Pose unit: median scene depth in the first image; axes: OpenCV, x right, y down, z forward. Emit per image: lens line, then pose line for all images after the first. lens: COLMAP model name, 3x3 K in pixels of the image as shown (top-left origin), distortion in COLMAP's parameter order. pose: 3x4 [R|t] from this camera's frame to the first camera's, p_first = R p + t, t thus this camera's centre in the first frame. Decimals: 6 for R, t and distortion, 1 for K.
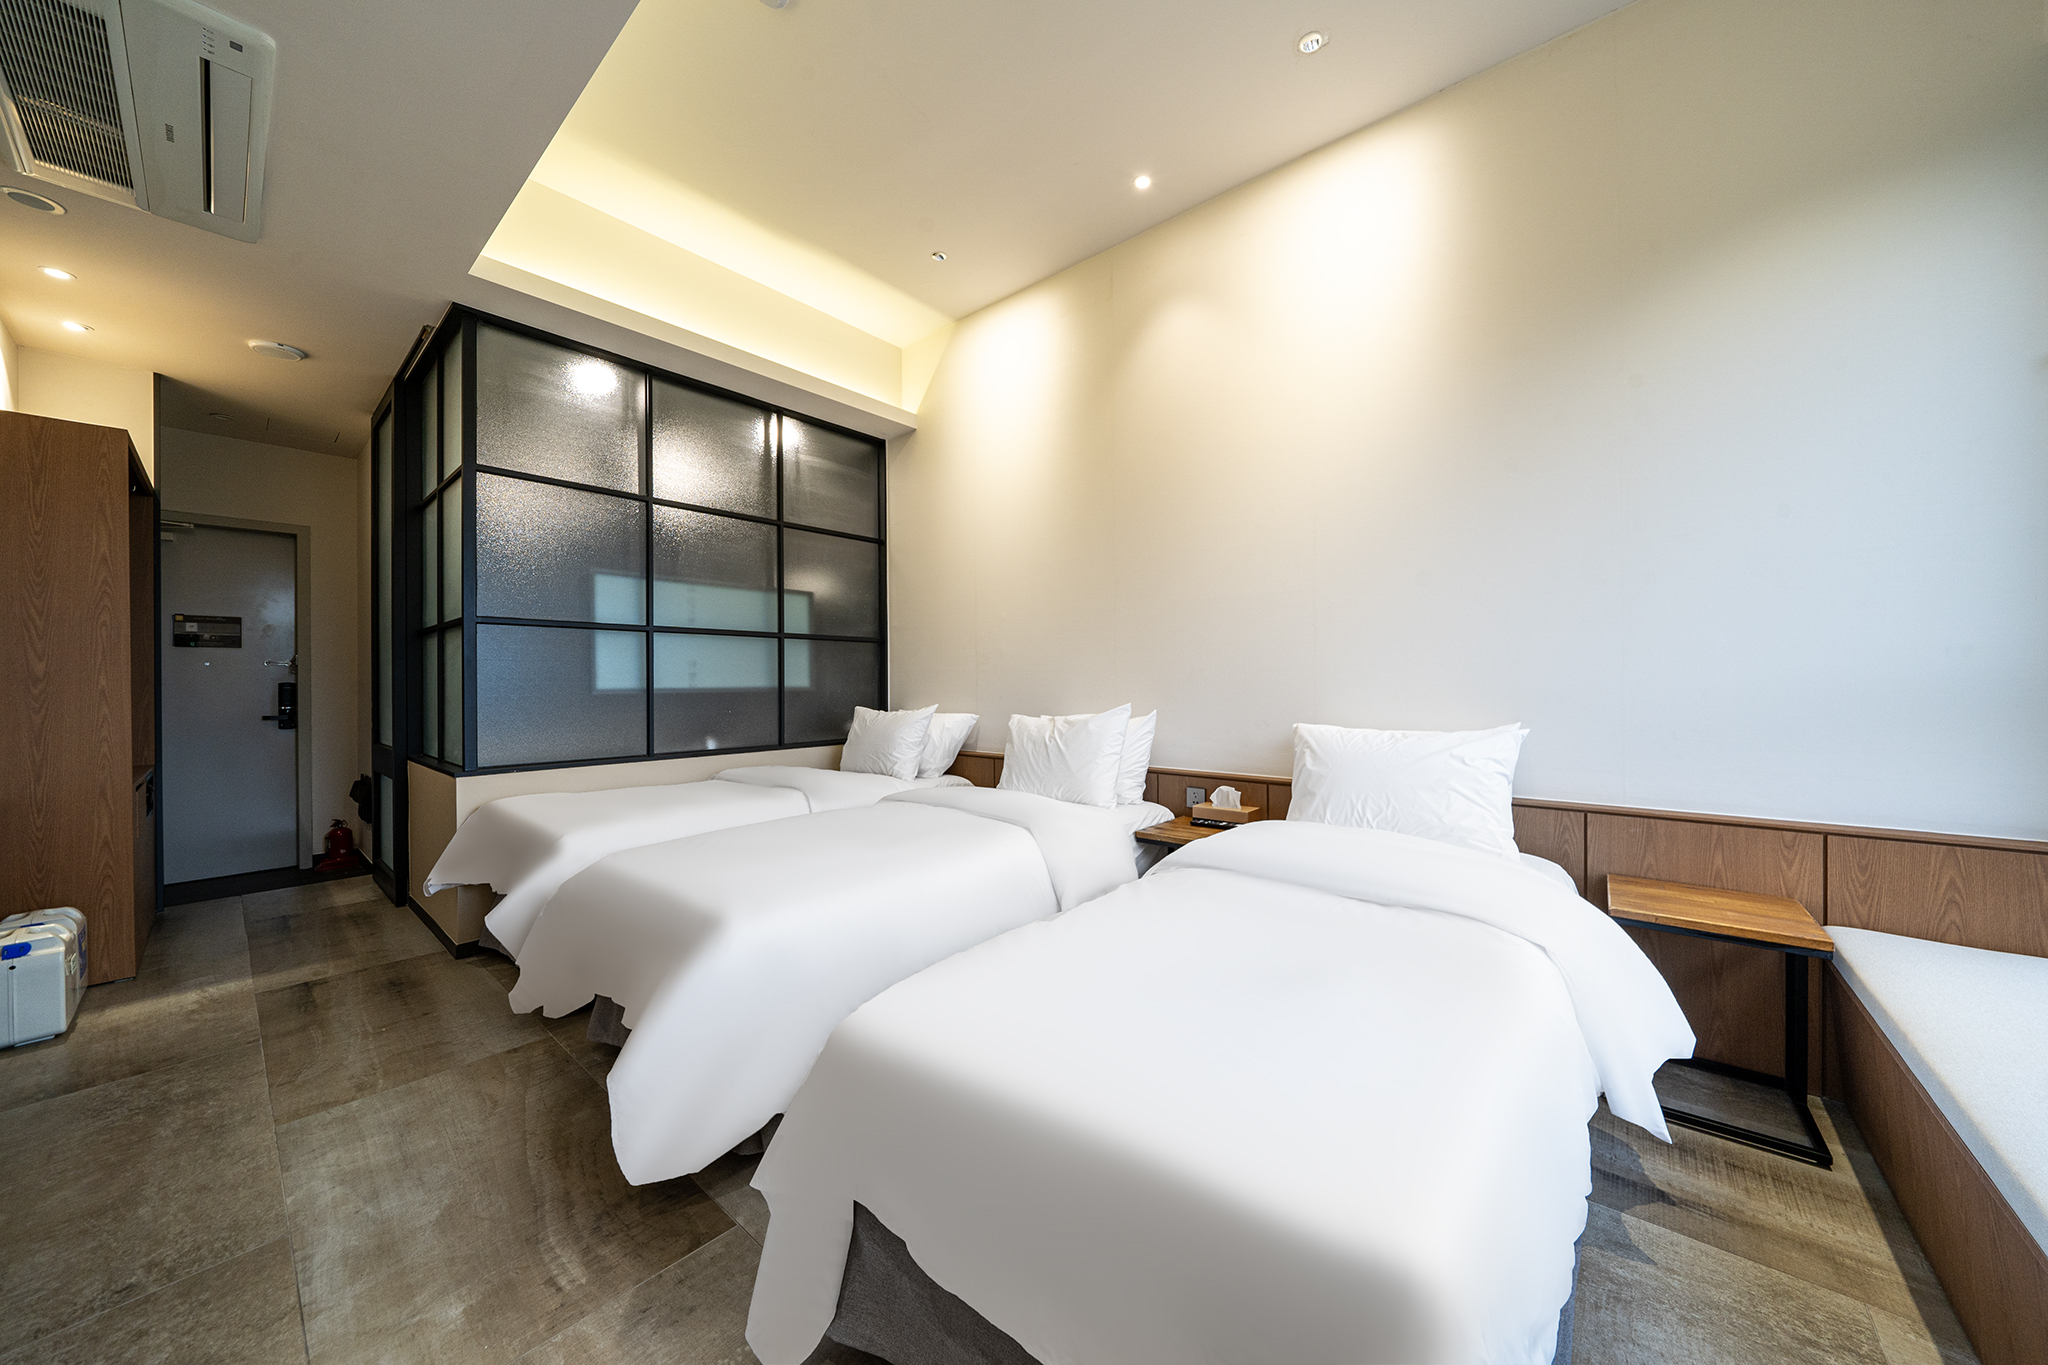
lens RADIAL K [[703.0, 0, 1019.6], [0, 703.0, 678.5], [0, 0, 1]] dist [-0.003486, 0.000214]
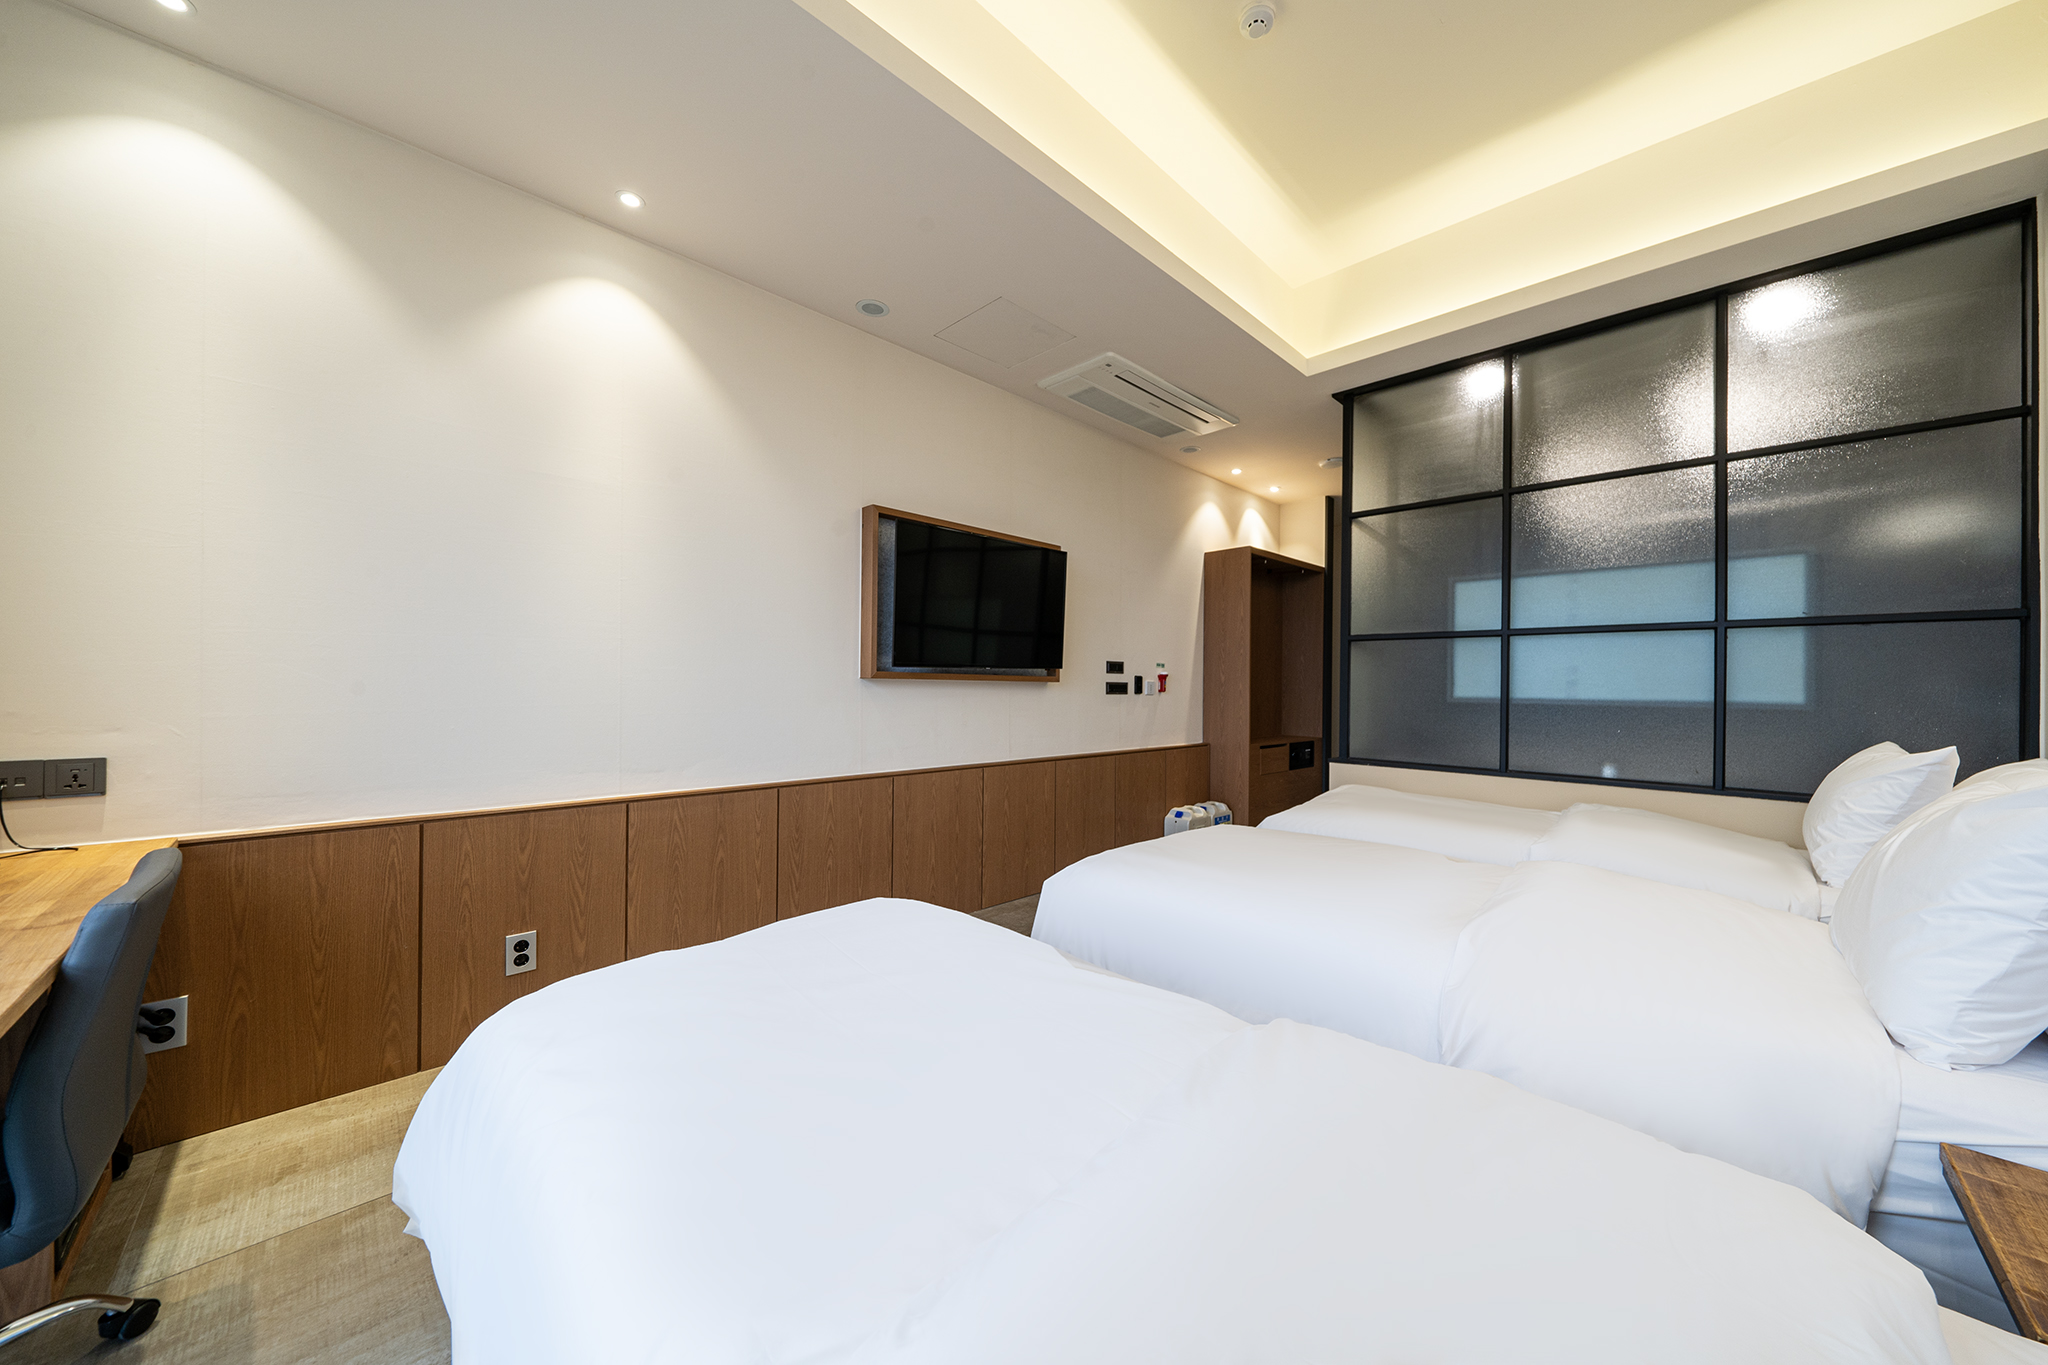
lens RADIAL K [[703.0, 0, 1034.2], [0, 703.0, 683.8], [0, 0, 1]] dist [-0.003486, 0.000214]
pose [[-0.073155, 0.000773, -0.997320, 0.410402], [-0.011423, 0.999933, 0.001612, 0.001734], [0.997255, 0.011511, -0.073141, 0.427102]]
